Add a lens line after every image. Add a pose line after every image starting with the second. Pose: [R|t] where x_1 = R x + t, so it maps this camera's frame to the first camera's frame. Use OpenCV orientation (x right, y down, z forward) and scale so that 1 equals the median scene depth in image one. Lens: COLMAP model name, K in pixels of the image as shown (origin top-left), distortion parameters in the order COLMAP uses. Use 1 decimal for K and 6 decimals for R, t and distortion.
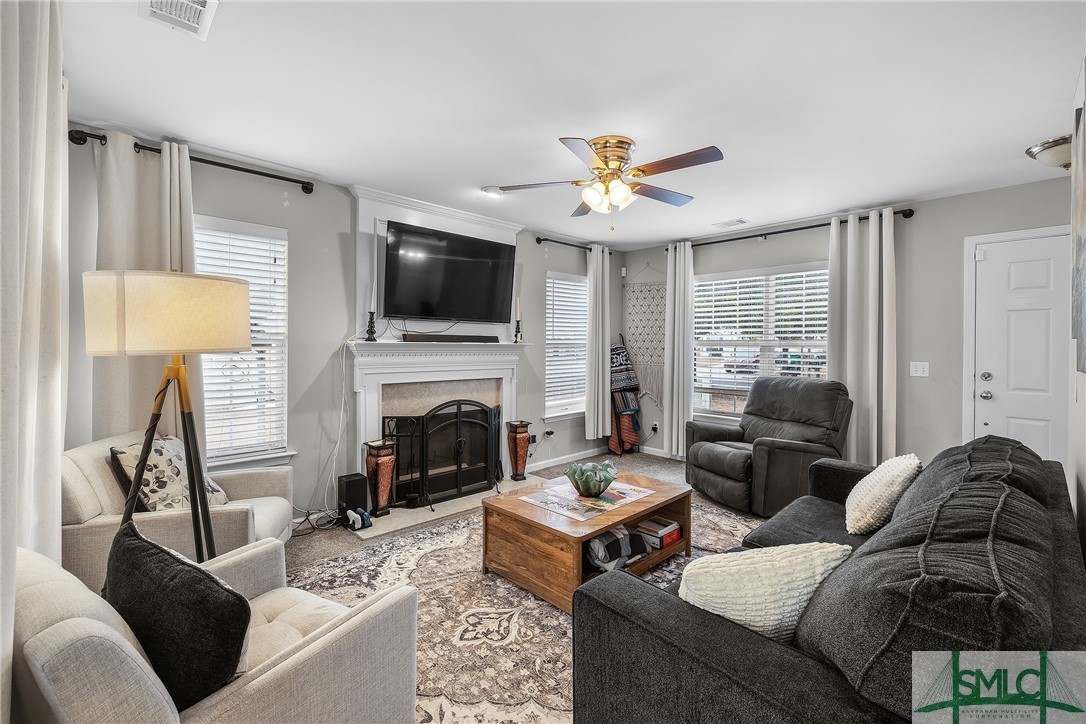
lens RADIAL K [[467.8, 0, 543.0], [0, 467.8, 362.0], [0, 0, 1]] dist [0.001510, 0.000293]
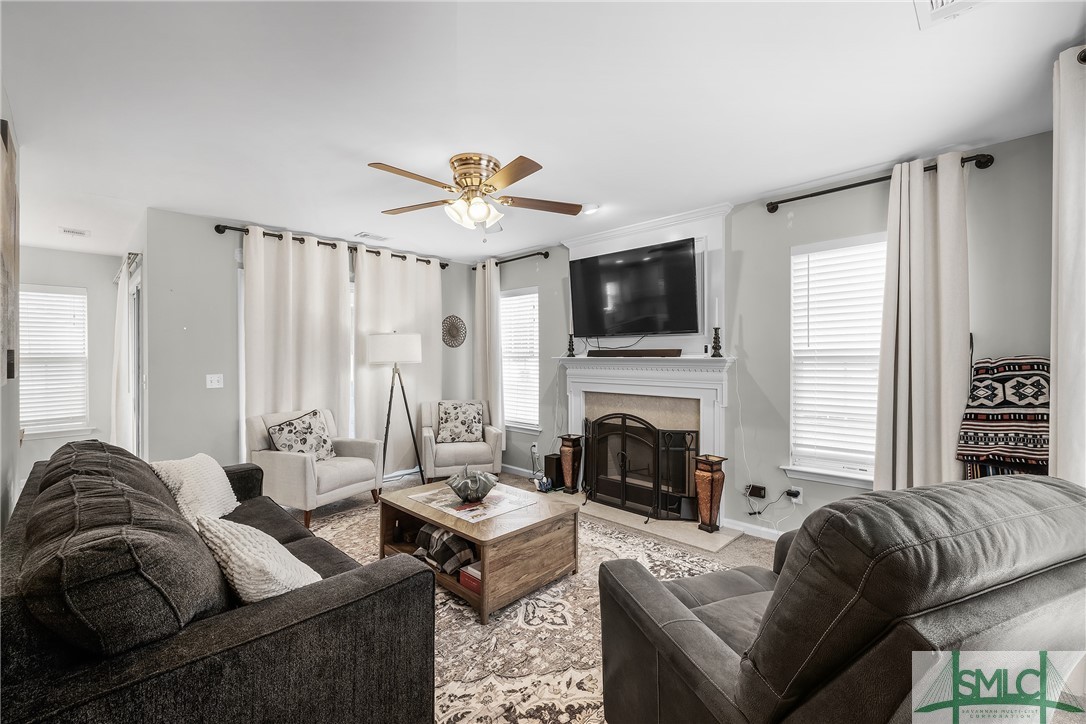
lens RADIAL K [[467.8, 0, 543.0], [0, 467.8, 362.0], [0, 0, 1]] dist [0.001510, 0.000293]
pose [[0.021443, 0.008009, -0.999738, 0.859062], [-0.030575, 0.999505, 0.007351, -0.033960], [0.999302, 0.030409, 0.021677, 0.826692]]
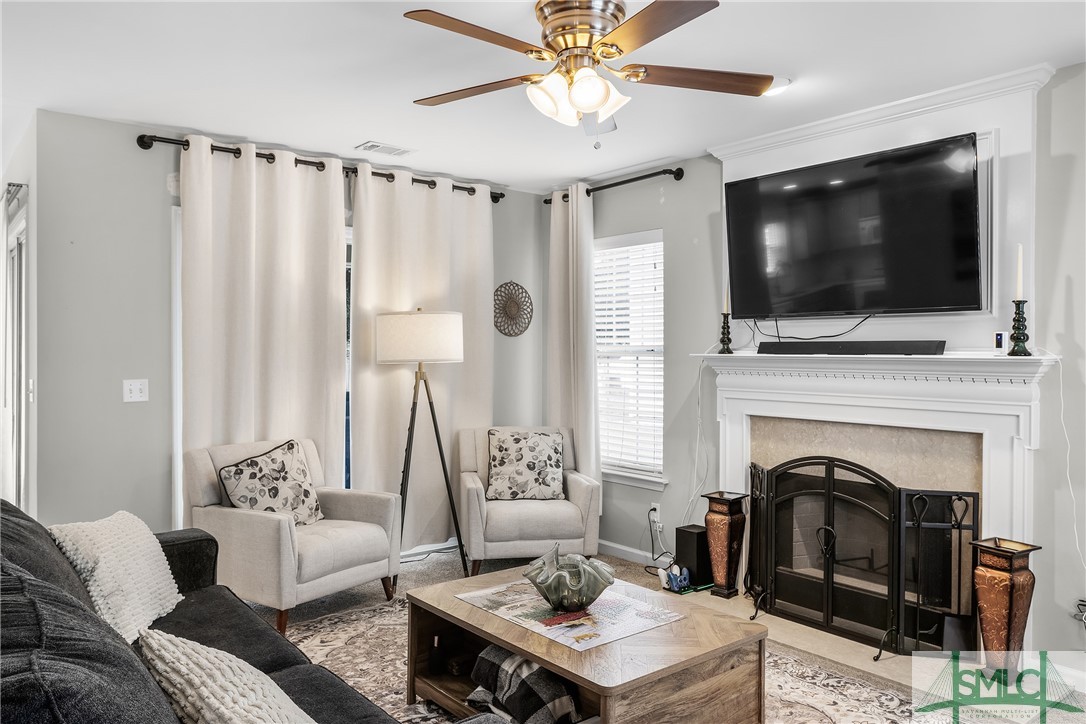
lens RADIAL K [[785.7, 0, 543.0], [0, 785.7, 362.0], [0, 0, 1]] dist [0.004692, -0.000766]
pose [[-0.094104, 0.007801, -0.995532, 0.813661], [-0.036030, 0.999288, 0.011236, -0.031851], [0.994910, 0.036926, -0.093756, 0.768604]]
